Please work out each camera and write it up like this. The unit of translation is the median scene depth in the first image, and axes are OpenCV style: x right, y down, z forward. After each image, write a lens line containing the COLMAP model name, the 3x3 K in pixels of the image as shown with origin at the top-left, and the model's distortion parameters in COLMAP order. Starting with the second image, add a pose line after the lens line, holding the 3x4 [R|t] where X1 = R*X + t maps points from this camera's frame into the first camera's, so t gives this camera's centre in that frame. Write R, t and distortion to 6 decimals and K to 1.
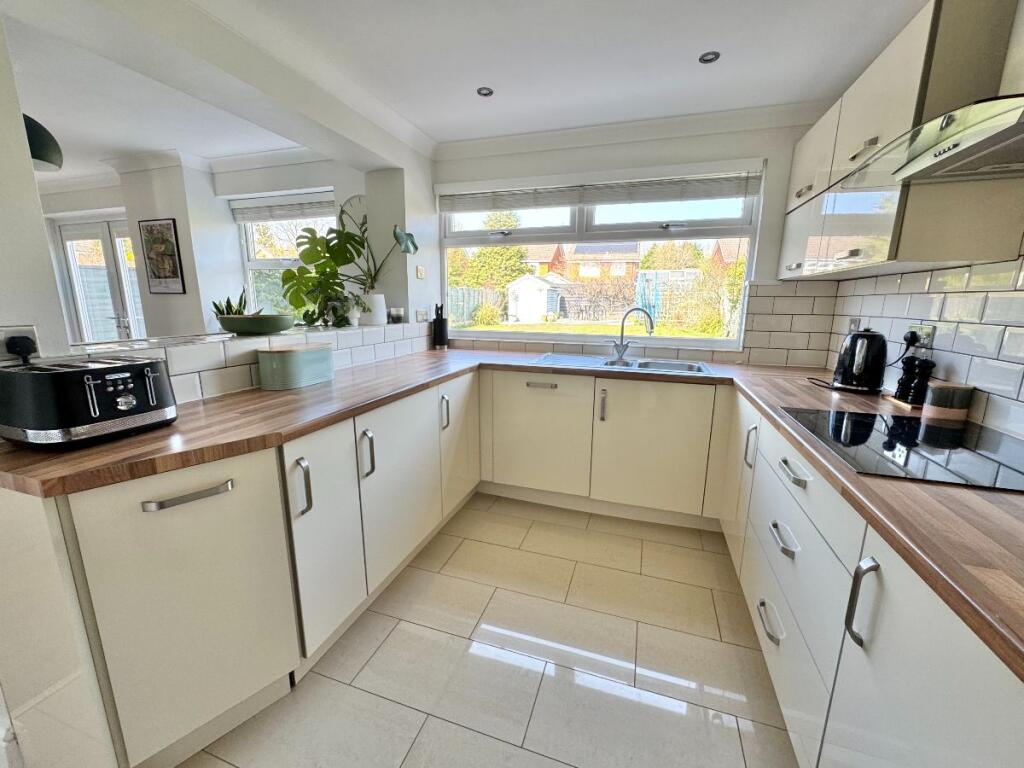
lens RADIAL K [[418.5, 0, 512.0], [0, 418.5, 384.0], [0, 0, 1]] dist [-0.001229, -0.000138]
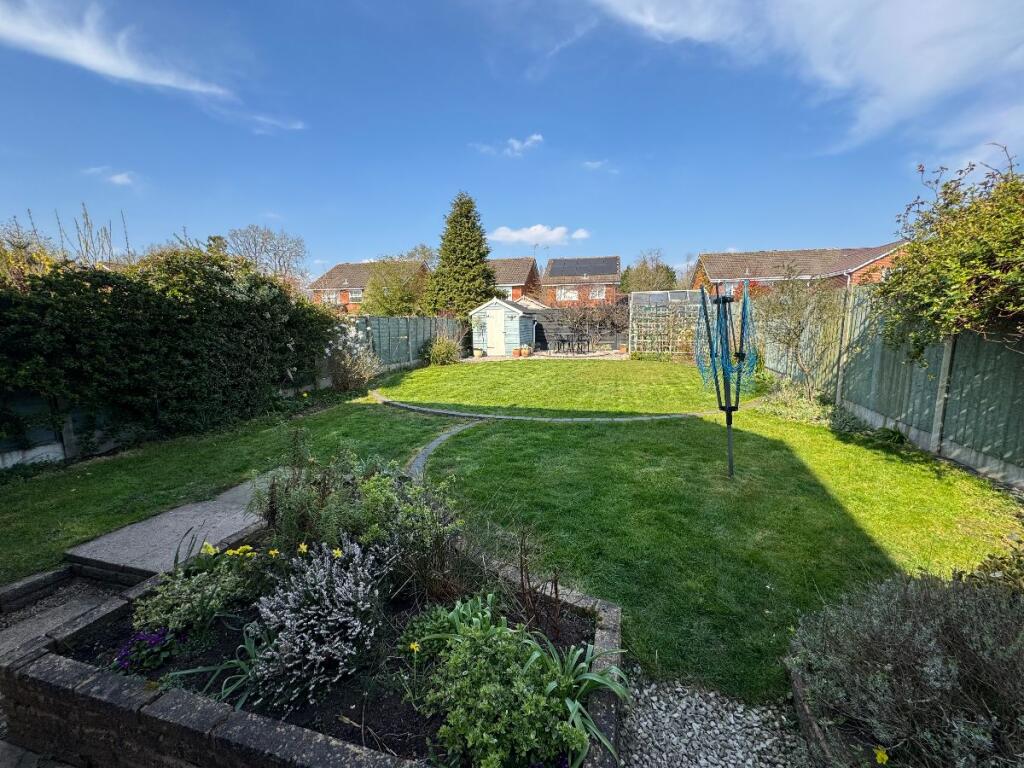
lens RADIAL K [[406.8, 0, 512.0], [0, 406.8, 384.0], [0, 0, 1]] dist [0.000041, 0.000028]
pose [[0.998351, -0.025981, 0.051194, 0.101801], [0.028762, 0.998108, -0.054344, -0.219525], [-0.049685, 0.055727, 0.997209, 0.931431]]
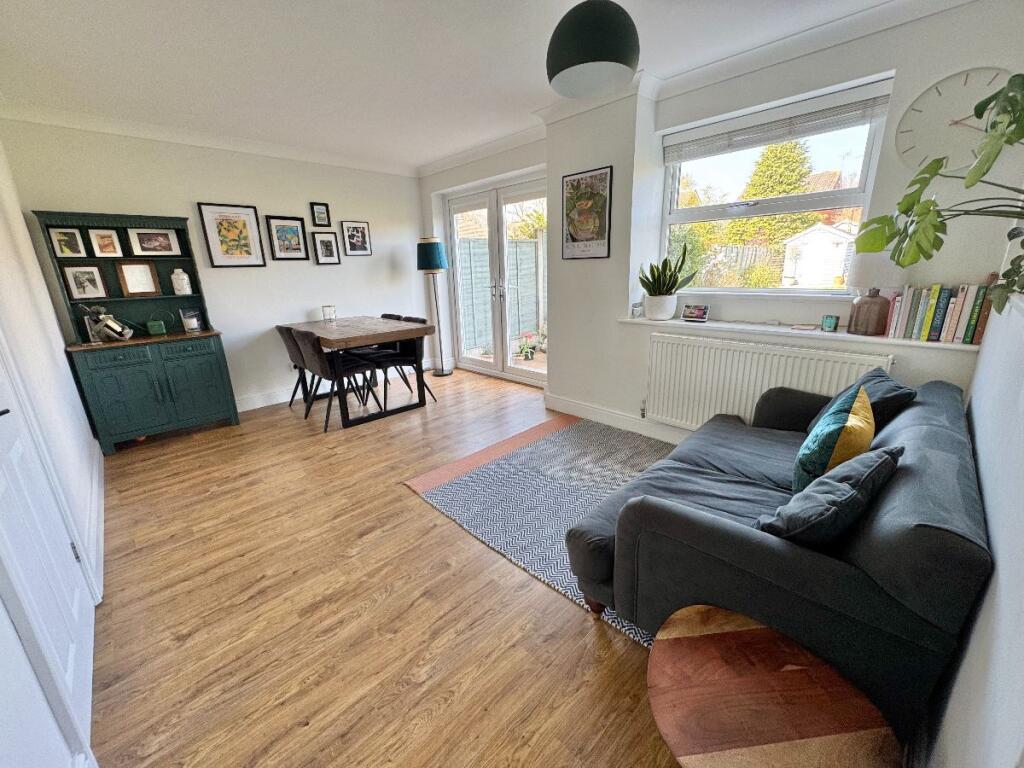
lens RADIAL K [[406.8, 0, 512.0], [0, 406.8, 384.0], [0, 0, 1]] dist [0.000041, 0.000028]
pose [[0.890892, 0.093341, -0.444522, -0.443001], [-0.054400, 0.993540, 0.099598, -0.024736], [0.450946, -0.064549, 0.890214, 0.120473]]
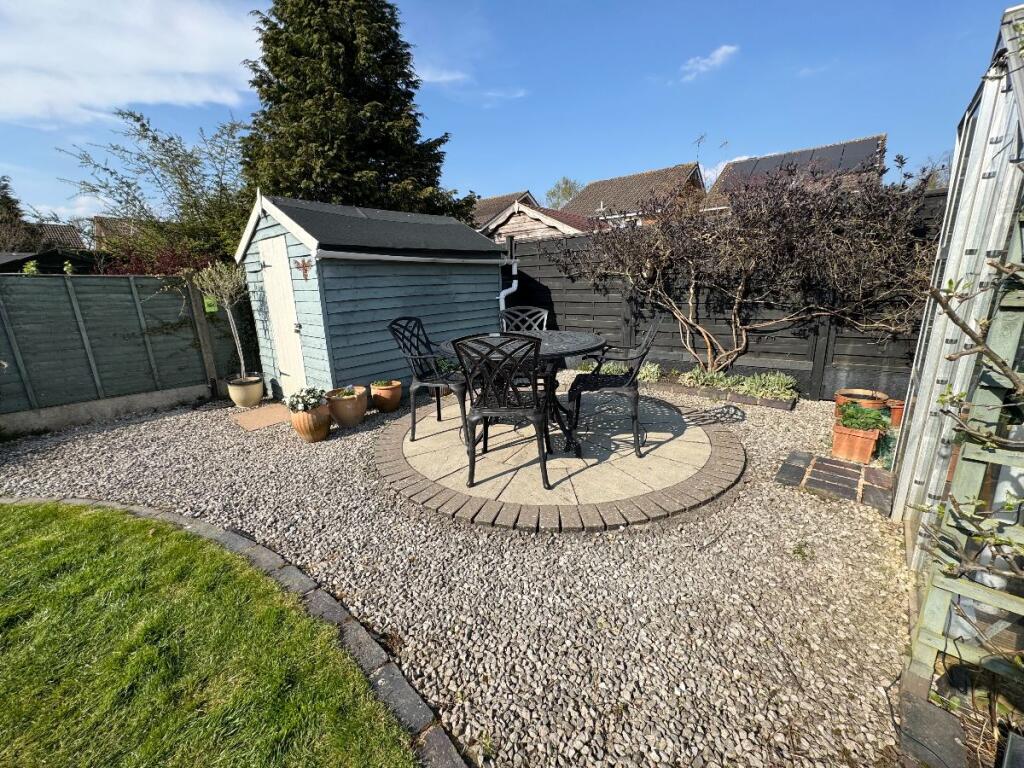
lens RADIAL K [[406.8, 0, 512.0], [0, 406.8, 384.0], [0, 0, 1]] dist [0.000041, 0.000028]
pose [[0.922997, 0.060281, -0.380056, 0.976415], [-0.043951, 0.997705, 0.051508, -0.752918], [0.382288, -0.030838, 0.923528, 3.535124]]
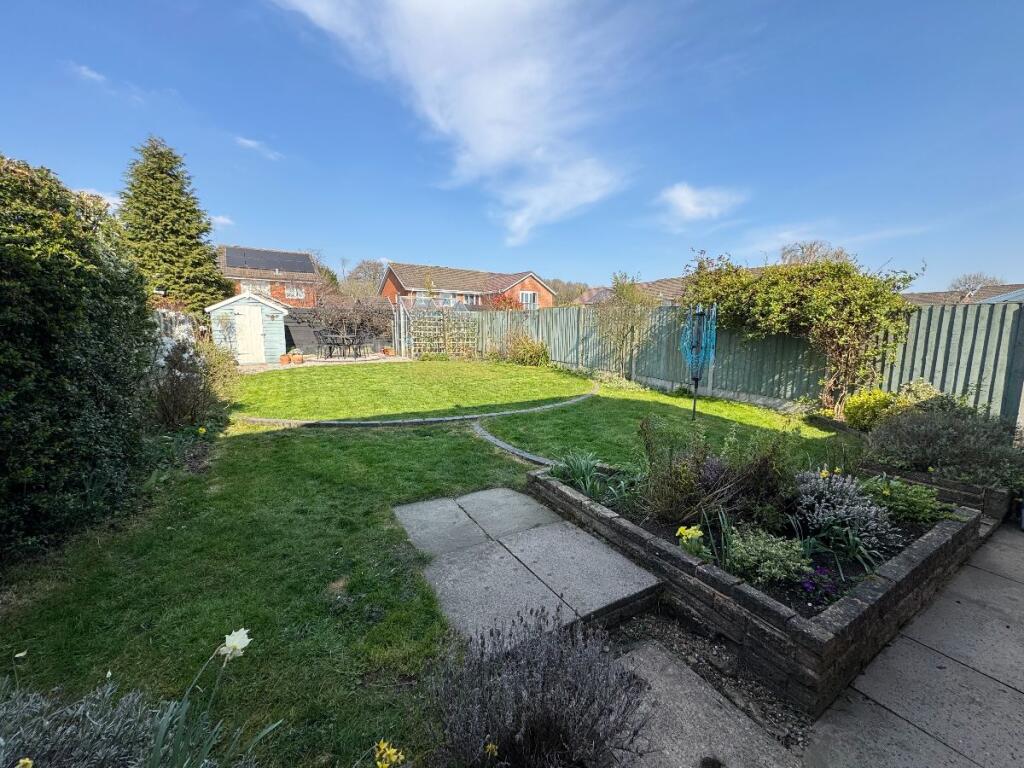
lens RADIAL K [[406.8, 0, 512.0], [0, 406.8, 384.0], [0, 0, 1]] dist [0.000041, 0.000028]
pose [[0.651602, -0.107408, 0.750918, -0.749422], [0.148964, 0.988768, 0.012167, -0.286585], [-0.743790, 0.103932, 0.660283, 1.239470]]
